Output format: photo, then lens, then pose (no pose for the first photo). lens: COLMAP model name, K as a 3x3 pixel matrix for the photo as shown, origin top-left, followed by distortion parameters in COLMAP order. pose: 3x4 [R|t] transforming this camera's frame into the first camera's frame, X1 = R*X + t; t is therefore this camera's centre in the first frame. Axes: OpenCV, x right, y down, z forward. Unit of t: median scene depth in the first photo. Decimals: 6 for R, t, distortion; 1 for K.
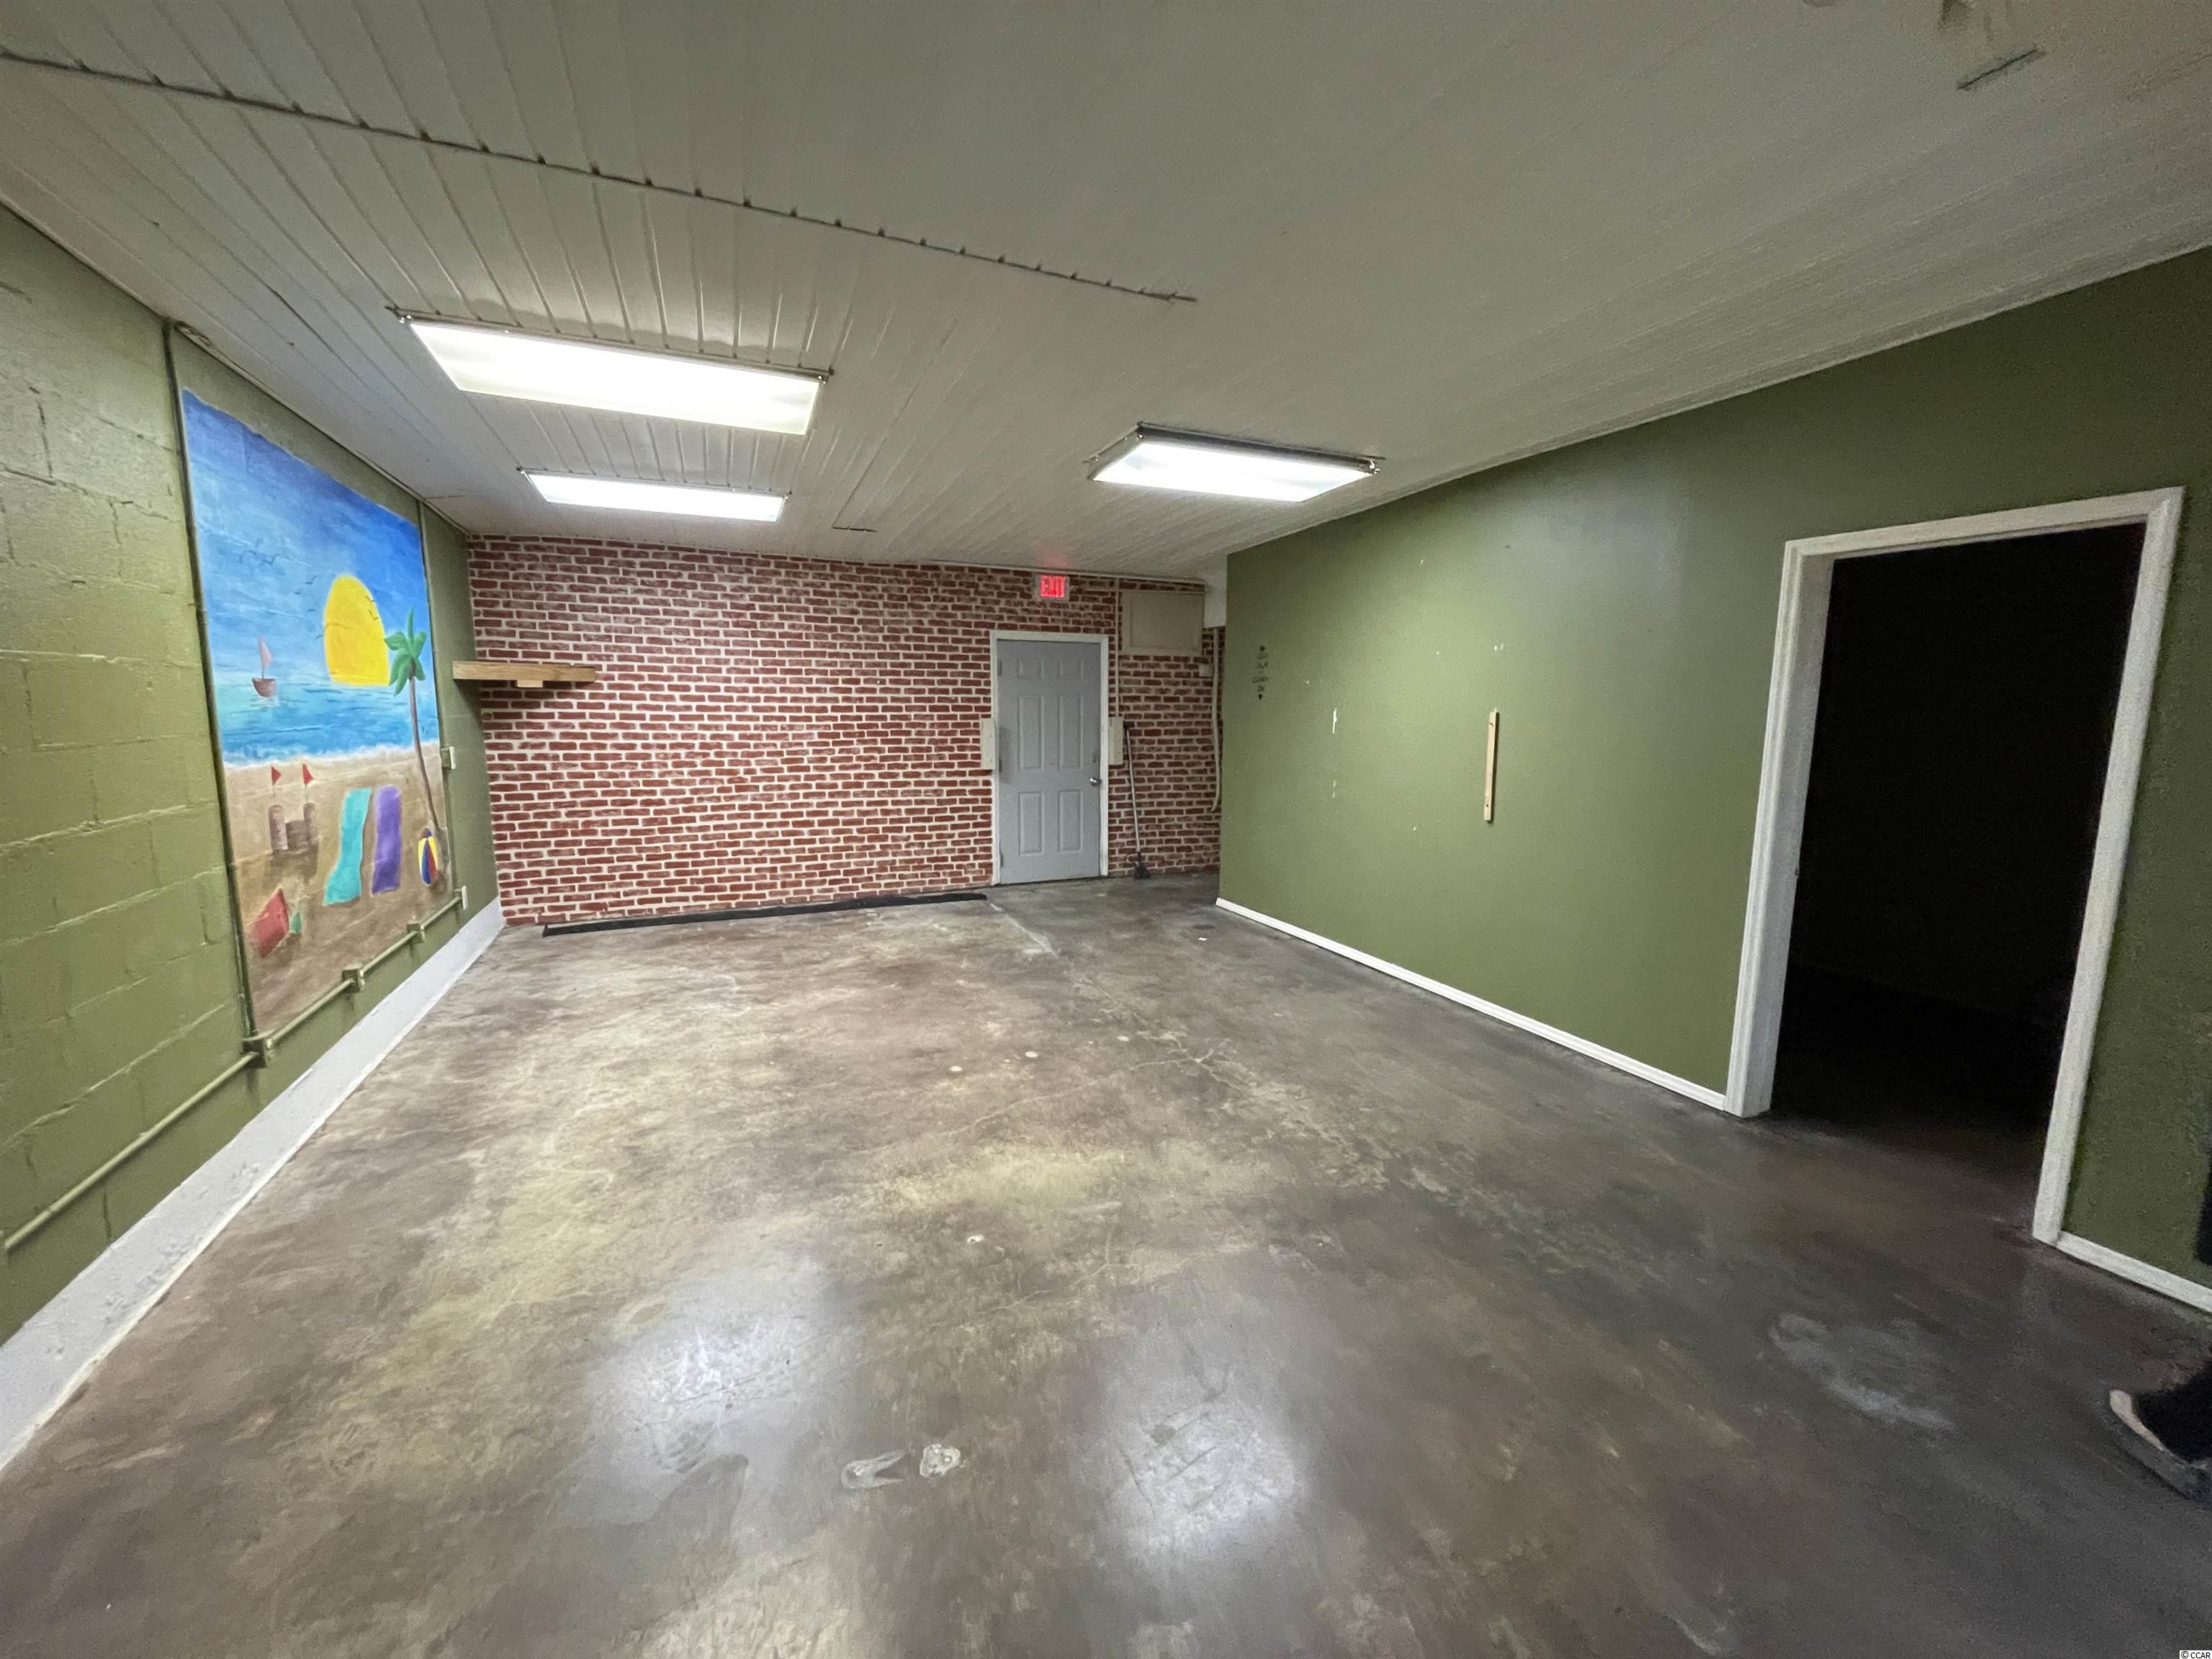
lens RADIAL K [[891.6, 0, 1116.9], [0, 891.6, 835.9], [0, 0, 1]] dist [-0.000330, 0.000220]
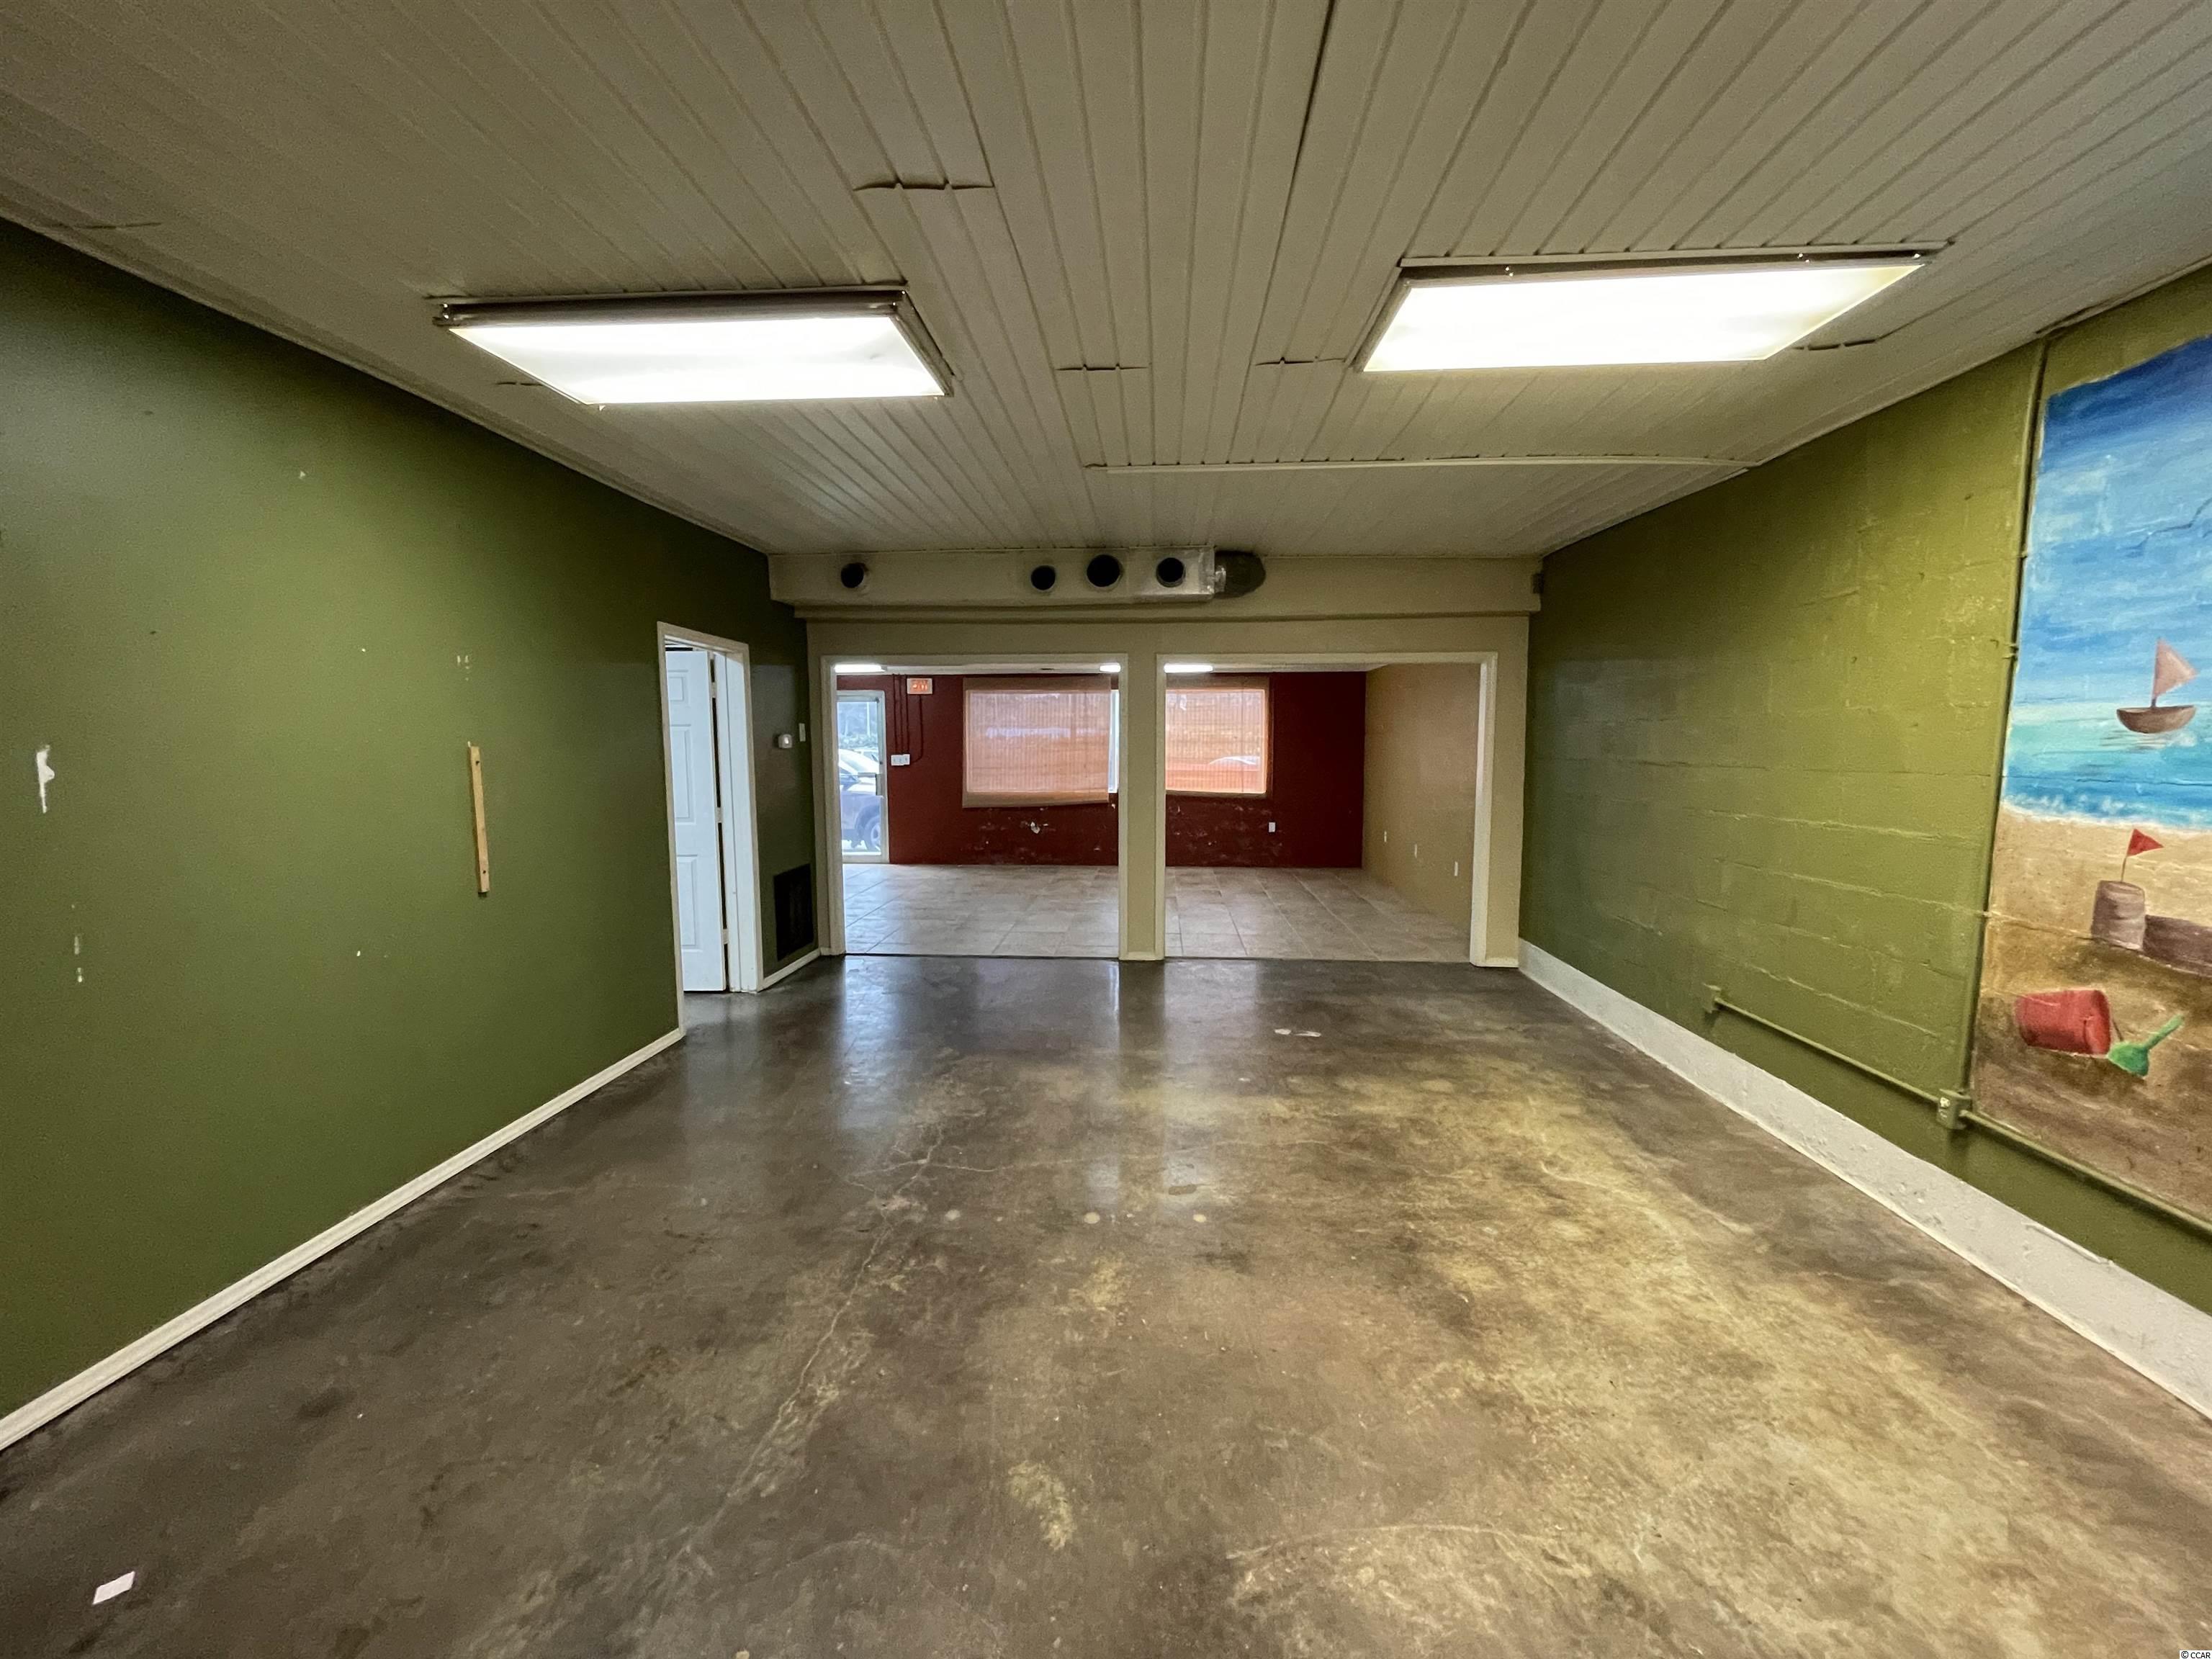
lens RADIAL K [[891.6, 0, 1102.1], [0, 891.6, 827.9], [0, 0, 1]] dist [-0.000330, 0.000220]
pose [[-0.881879, -0.051074, 0.468702, -0.287044], [0.064111, 0.971891, 0.226533, -0.153411], [-0.467097, 0.229824, -0.853816, 1.038326]]
